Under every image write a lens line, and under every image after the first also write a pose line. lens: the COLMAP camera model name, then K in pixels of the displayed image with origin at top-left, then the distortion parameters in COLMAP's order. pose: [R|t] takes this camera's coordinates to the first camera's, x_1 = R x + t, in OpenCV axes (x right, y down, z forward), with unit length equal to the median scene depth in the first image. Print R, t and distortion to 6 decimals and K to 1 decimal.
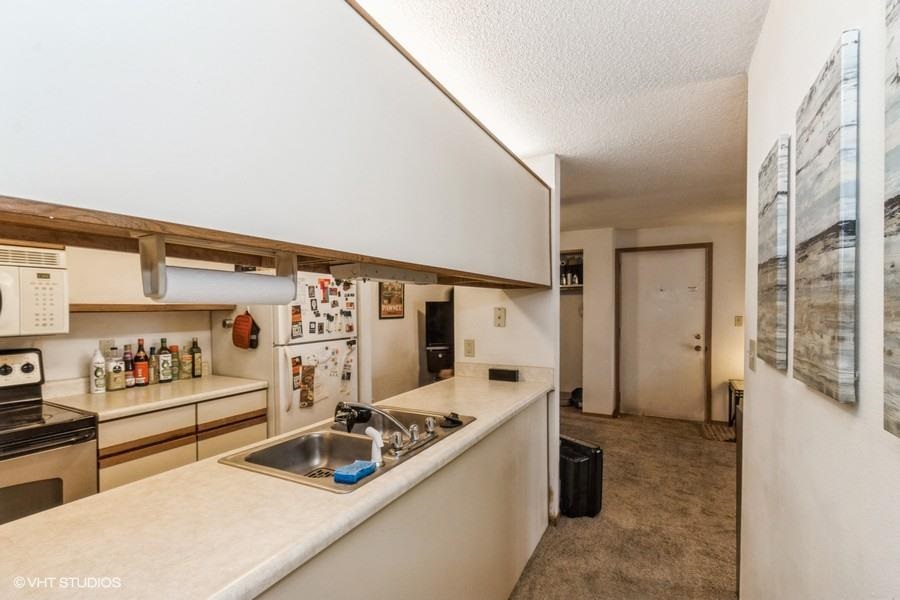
lens RADIAL K [[424.8, 0, 447.2], [0, 424.8, 314.6], [0, 0, 1]] dist [0.002098, 0.000625]
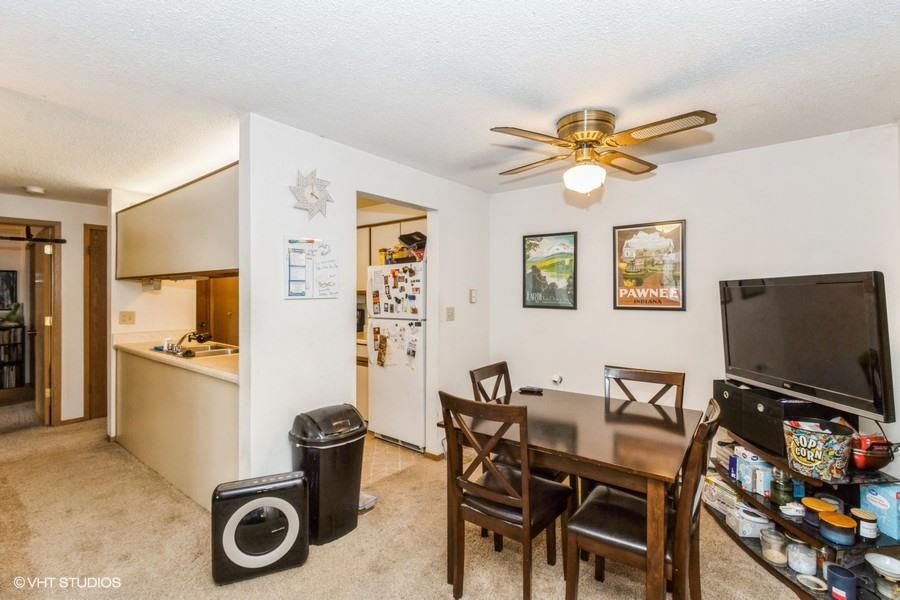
lens RADIAL K [[420.9, 0, 440.0], [0, 420.9, 299.7], [0, 0, 1]] dist [0.003170, 0.000455]
pose [[-0.194434, 0.011308, -0.980850, 0.871223], [-0.019230, 0.999697, 0.015338, -0.015433], [0.980727, 0.021844, -0.194157, 1.329157]]
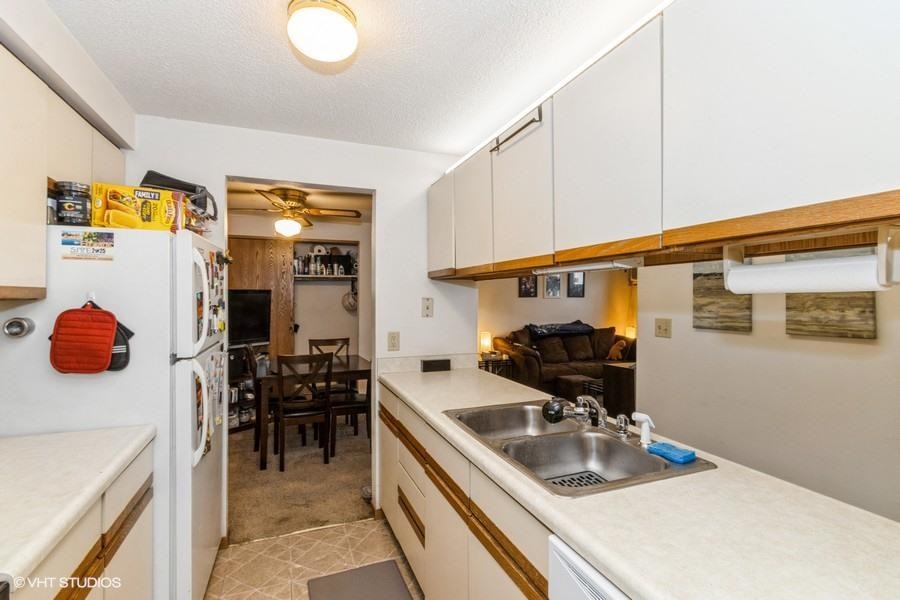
lens RADIAL K [[420.9, 0, 440.0], [0, 420.9, 299.7], [0, 0, 1]] dist [0.003170, 0.000455]
pose [[0.659609, 0.003537, 0.751601, -0.538412], [0.006277, 0.999928, -0.010215, -0.001384], [-0.751583, 0.011456, 0.659539, 0.308380]]
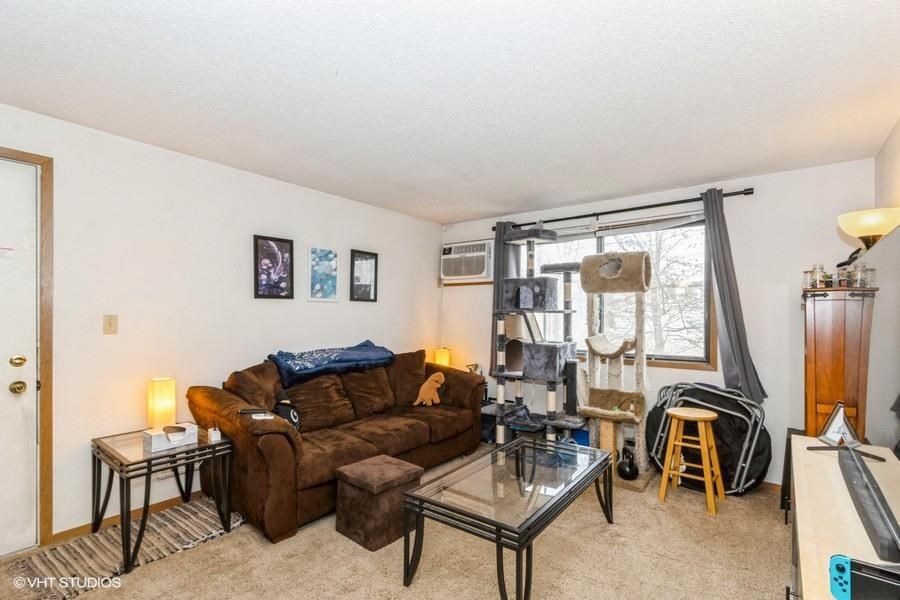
lens RADIAL K [[424.8, 0, 447.2], [0, 424.8, 314.6], [0, 0, 1]] dist [0.002098, 0.000625]
pose [[0.165676, 0.004374, 0.986171, 0.354616], [0.012806, 0.999896, -0.006586, 0.018997], [-0.986097, 0.013720, 0.165602, 0.762754]]
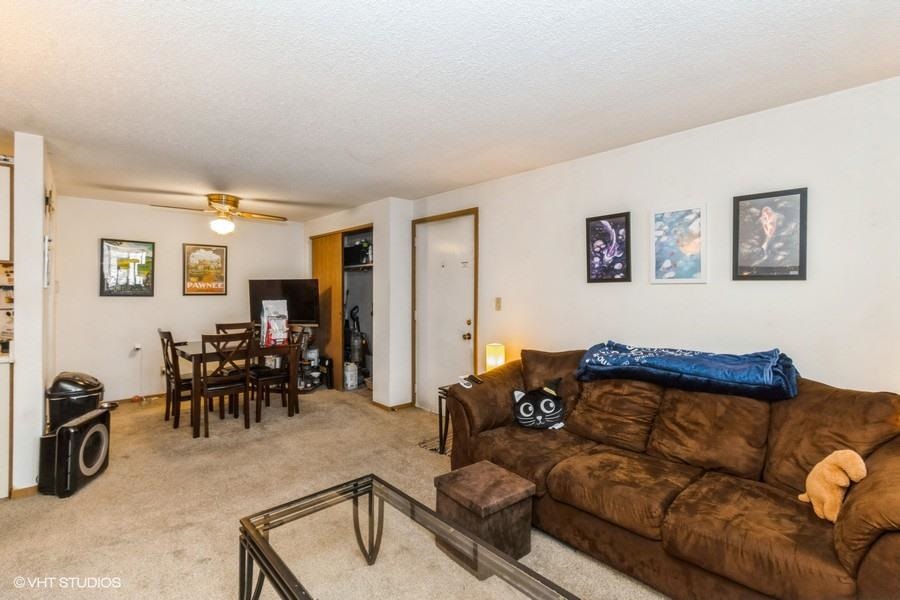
lens RADIAL K [[418.6, 0, 450.2], [0, 418.6, 290.8], [0, 0, 1]] dist [0.001192, -0.000020]
pose [[0.940248, 0.009443, -0.340359, 1.309376], [-0.014121, 0.999837, -0.011272, 0.001739], [0.340197, 0.015405, 0.940228, 0.354153]]
